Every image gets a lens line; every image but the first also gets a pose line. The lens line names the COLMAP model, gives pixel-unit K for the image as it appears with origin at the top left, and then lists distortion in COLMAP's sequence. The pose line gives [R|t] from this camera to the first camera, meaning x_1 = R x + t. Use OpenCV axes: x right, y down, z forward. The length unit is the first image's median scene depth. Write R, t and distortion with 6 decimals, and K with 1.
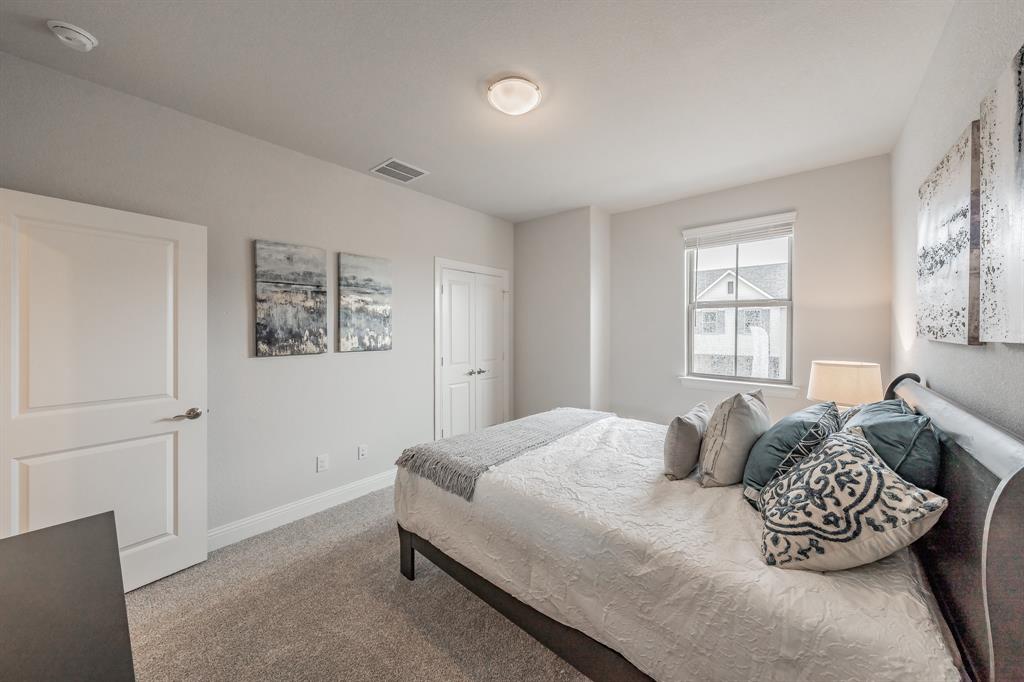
lens RADIAL K [[367.9, 0, 521.4], [0, 367.9, 332.9], [0, 0, 1]] dist [-0.007202, 0.000718]
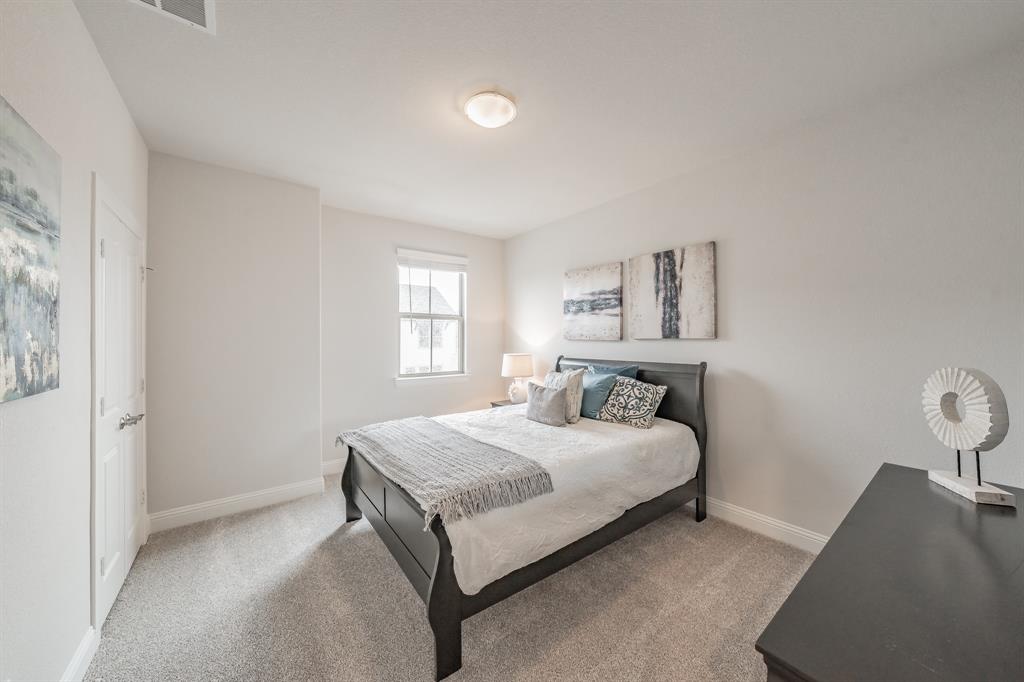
lens RADIAL K [[365.7, 0, 521.0], [0, 365.7, 337.4], [0, 0, 1]] dist [0.002021, 0.000815]
pose [[0.188366, -0.003429, 0.982093, -0.767466], [0.009082, 0.999957, 0.001749, -0.004426], [-0.982057, 0.008590, 0.188389, 0.545307]]
